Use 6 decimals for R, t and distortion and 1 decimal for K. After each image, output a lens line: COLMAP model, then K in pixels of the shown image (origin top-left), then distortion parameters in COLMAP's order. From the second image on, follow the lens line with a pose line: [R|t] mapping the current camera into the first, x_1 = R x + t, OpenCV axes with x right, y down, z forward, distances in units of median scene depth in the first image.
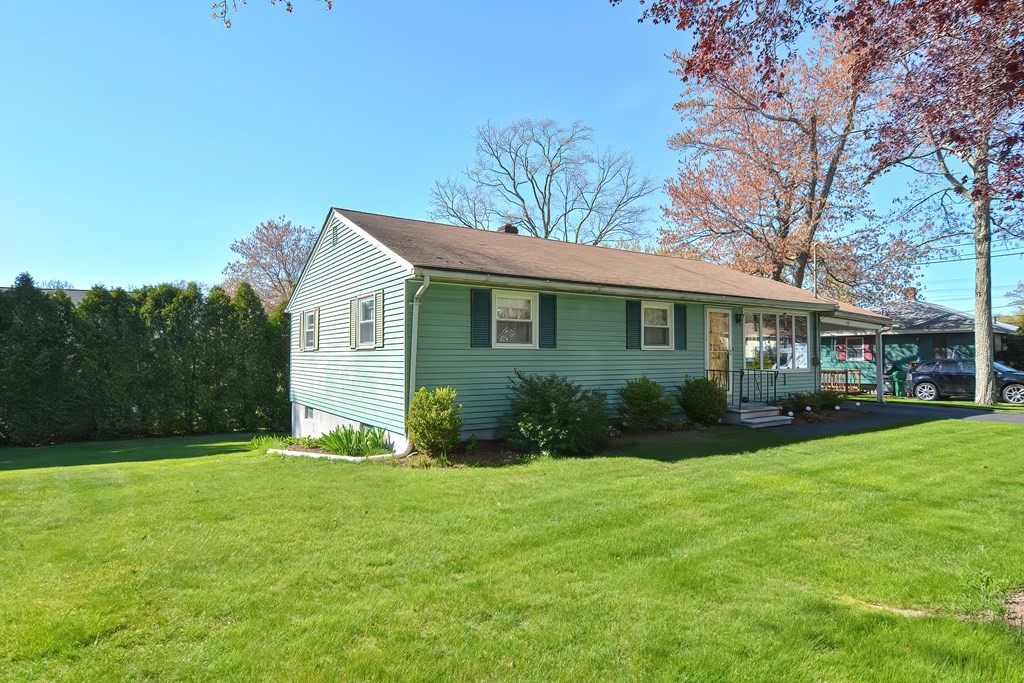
lens RADIAL K [[569.0, 0, 512.0], [0, 569.0, 341.5], [0, 0, 1]] dist [-0.001567, -0.001464]
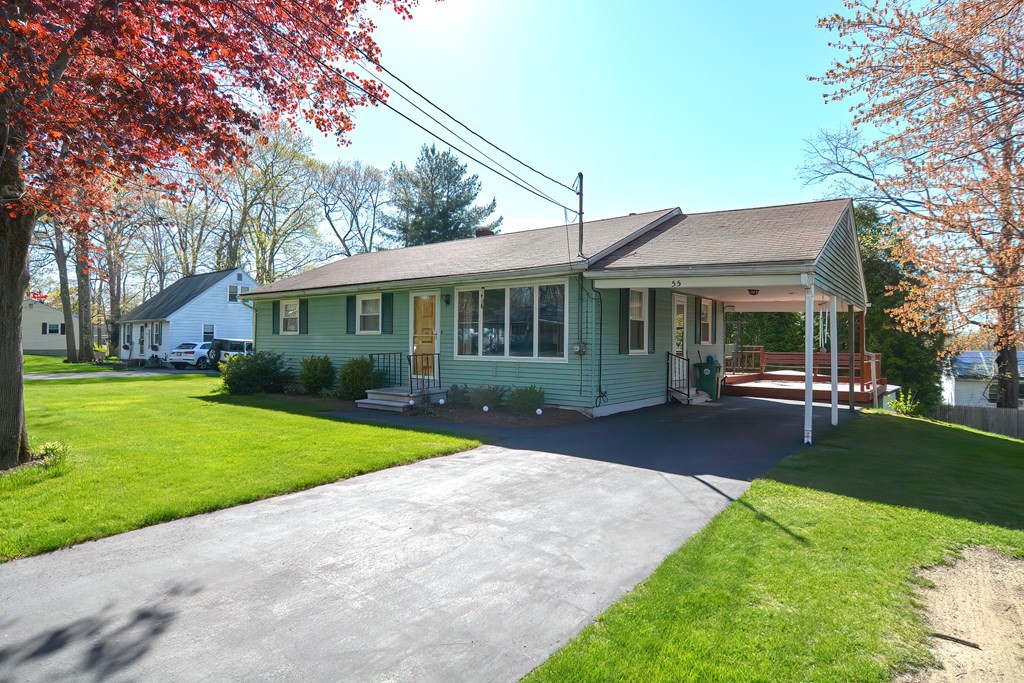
lens RADIAL K [[569.0, 0, 512.0], [0, 569.0, 341.5], [0, 0, 1]] dist [-0.001567, -0.001464]
pose [[0.345668, -0.001313, -0.938356, 1.476606], [0.017871, 0.999827, 0.005185, 0.028461], [0.938187, -0.018562, 0.345632, 0.877857]]
